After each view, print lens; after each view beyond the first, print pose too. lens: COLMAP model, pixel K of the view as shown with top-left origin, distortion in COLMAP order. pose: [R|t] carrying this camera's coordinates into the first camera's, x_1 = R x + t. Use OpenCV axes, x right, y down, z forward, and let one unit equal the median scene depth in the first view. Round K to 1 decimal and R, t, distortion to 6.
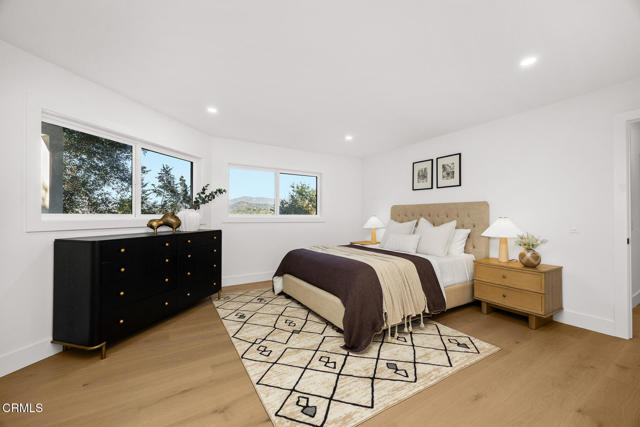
lens RADIAL K [[247.5, 0, 320.3], [0, 247.5, 214.2], [0, 0, 1]] dist [0.001013, 0.000005]
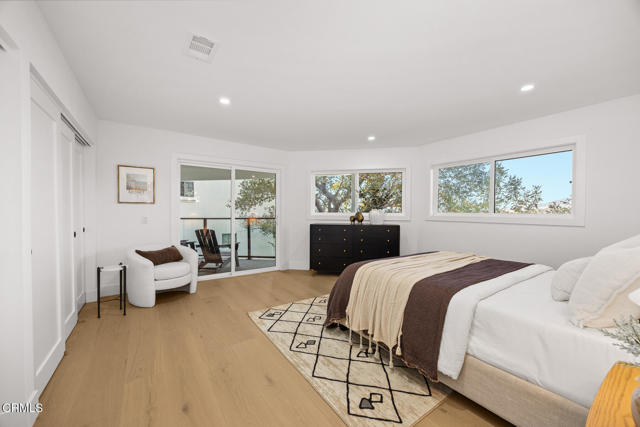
lens RADIAL K [[247.5, 0, 320.8], [0, 247.5, 215.6], [0, 0, 1]] dist [0.001013, 0.000005]
pose [[0.063798, 0.002129, -0.997961, 1.232509], [0.003769, 0.999990, 0.002374, 0.014368], [0.997956, -0.003913, 0.063790, 0.828750]]
